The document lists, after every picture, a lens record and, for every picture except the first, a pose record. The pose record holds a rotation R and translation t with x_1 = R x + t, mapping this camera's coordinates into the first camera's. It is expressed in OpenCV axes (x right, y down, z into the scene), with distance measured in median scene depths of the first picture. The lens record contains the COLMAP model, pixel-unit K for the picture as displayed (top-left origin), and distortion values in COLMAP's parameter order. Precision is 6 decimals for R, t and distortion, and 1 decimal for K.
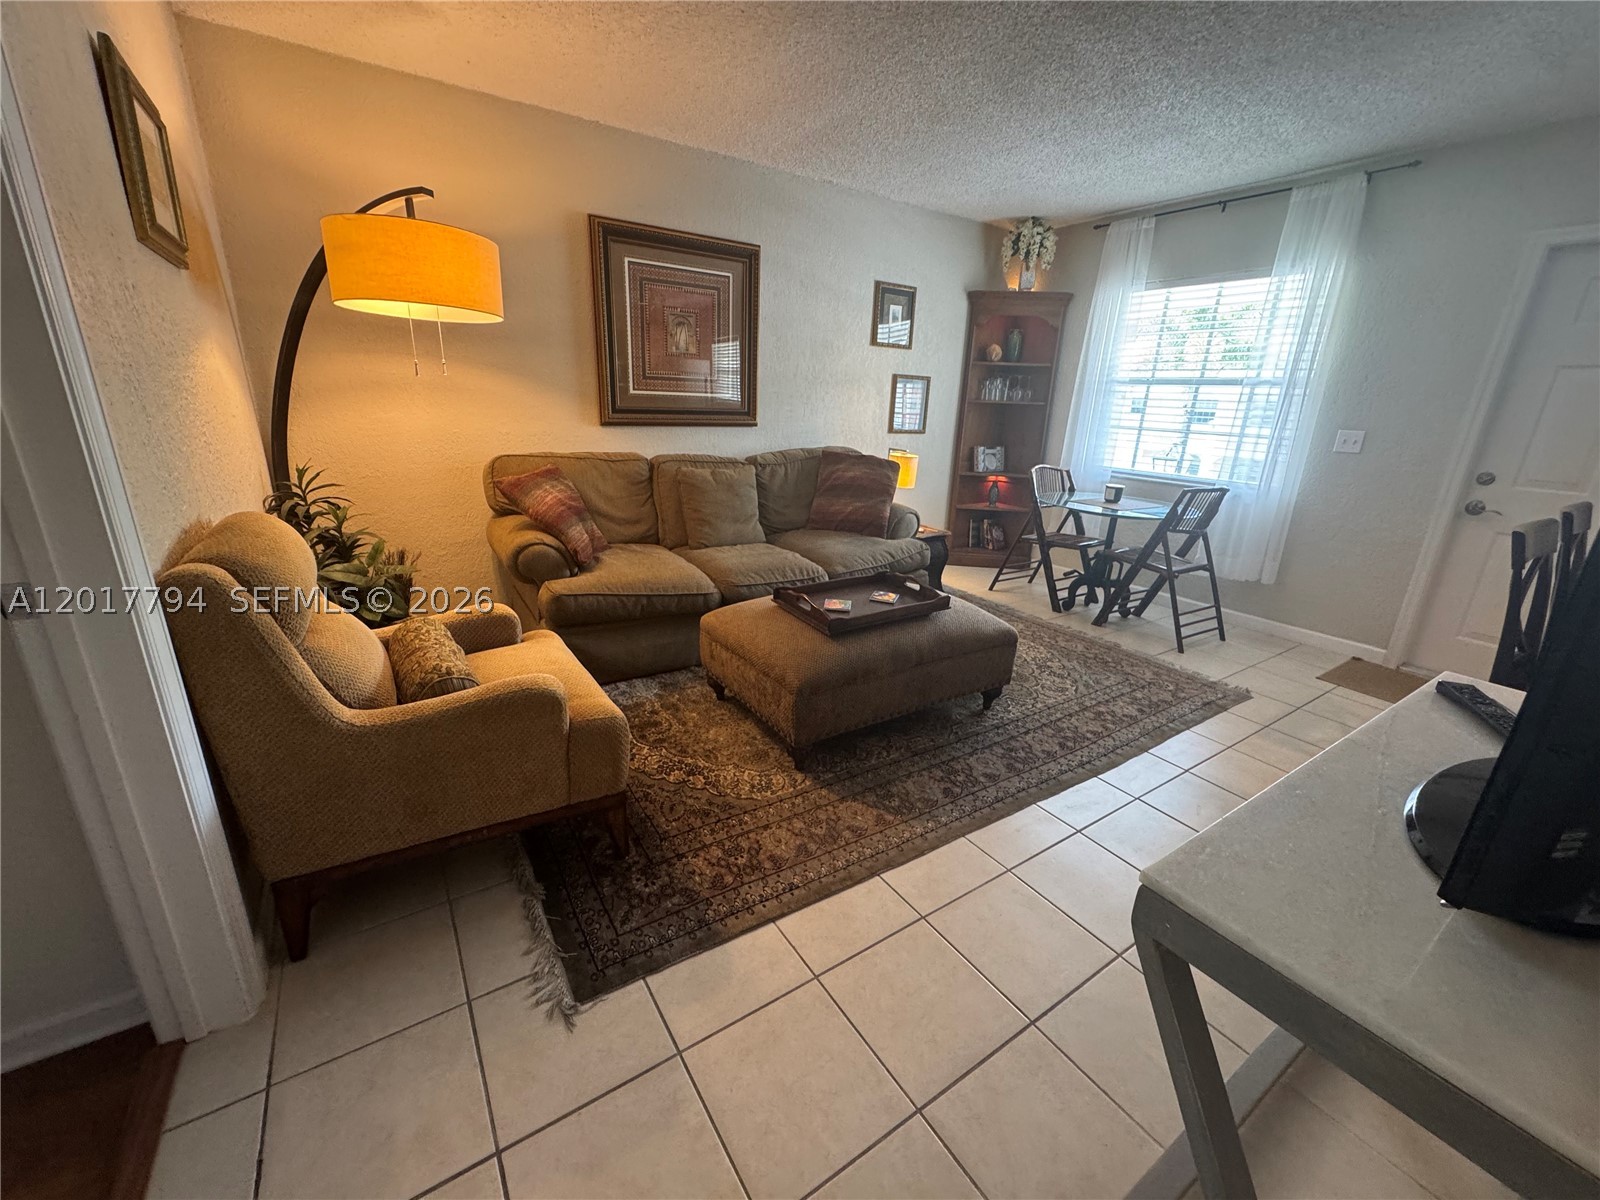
lens RADIAL K [[634.6, 0, 797.8], [0, 634.6, 603.4], [0, 0, 1]] dist [-0.011064, 0.000306]
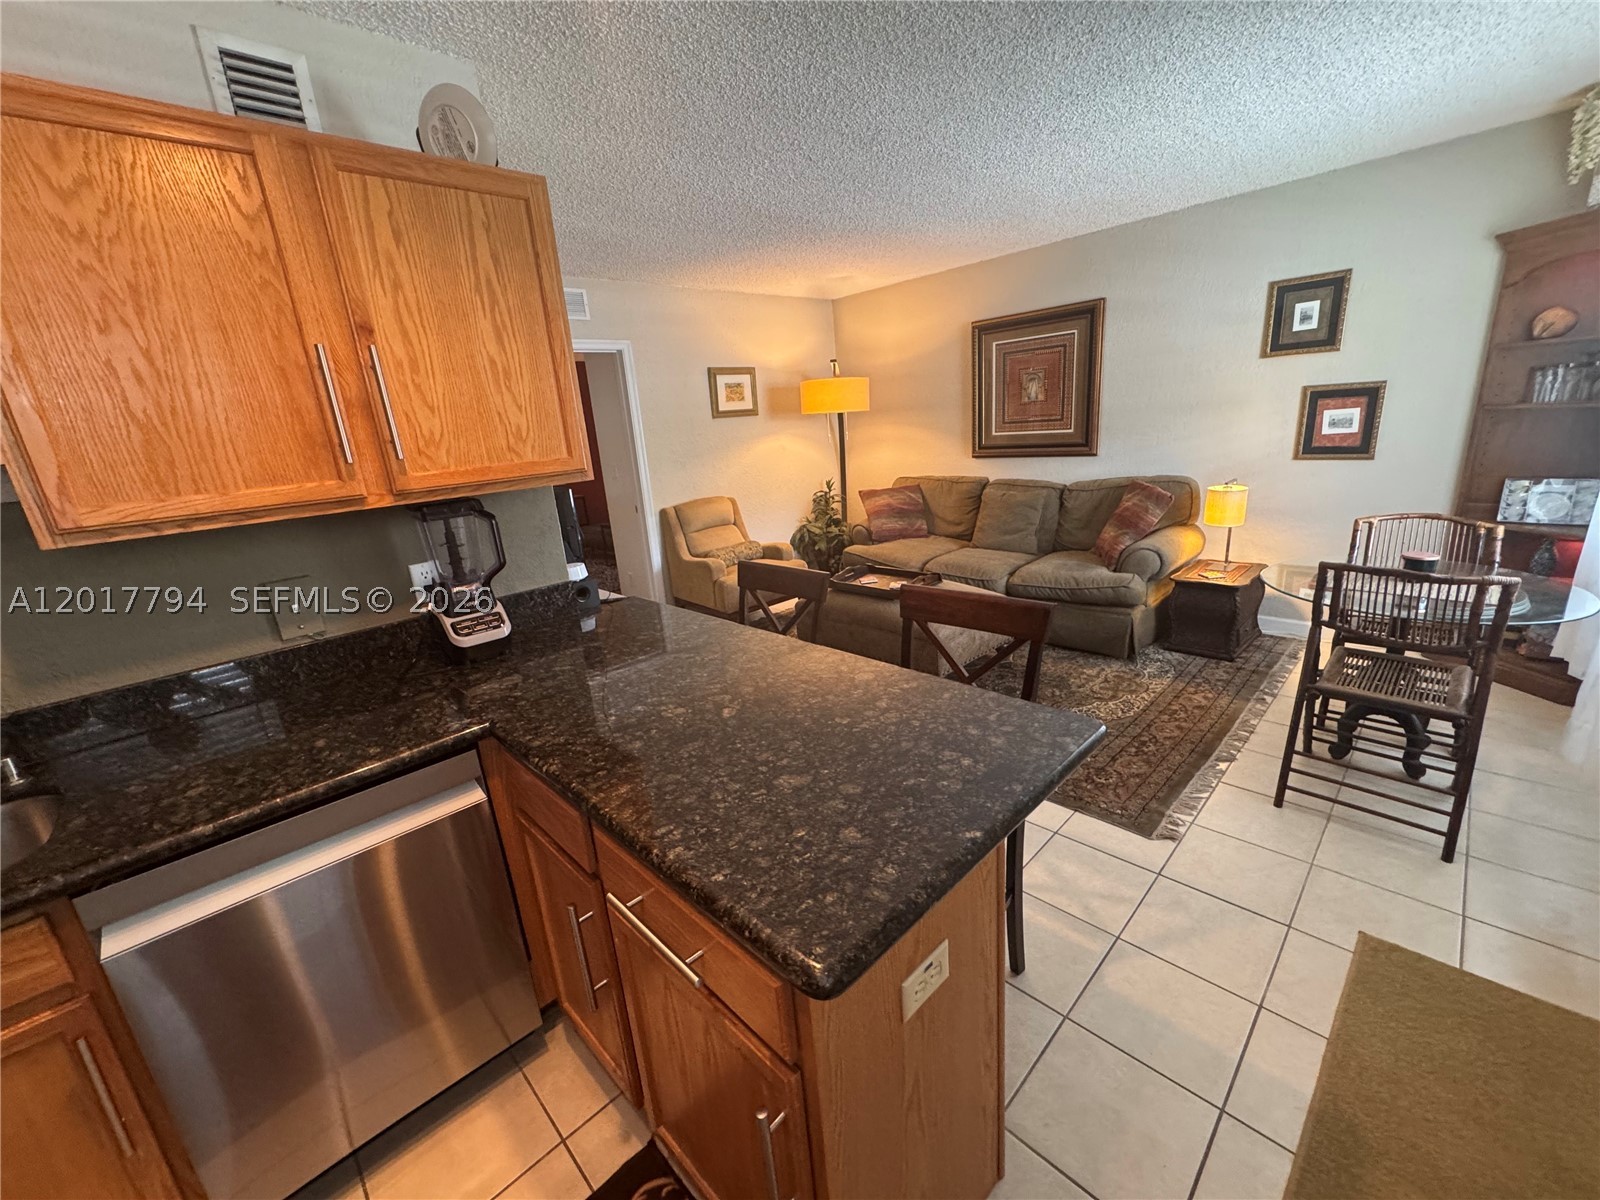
lens RADIAL K [[634.6, 0, 797.0], [0, 634.6, 598.0], [0, 0, 1]] dist [-0.011064, 0.000306]
pose [[0.178487, 0.216830, -0.959754, 1.066651], [-0.215545, 0.960341, 0.176877, -0.134401], [0.960043, 0.175300, 0.218145, 0.326362]]
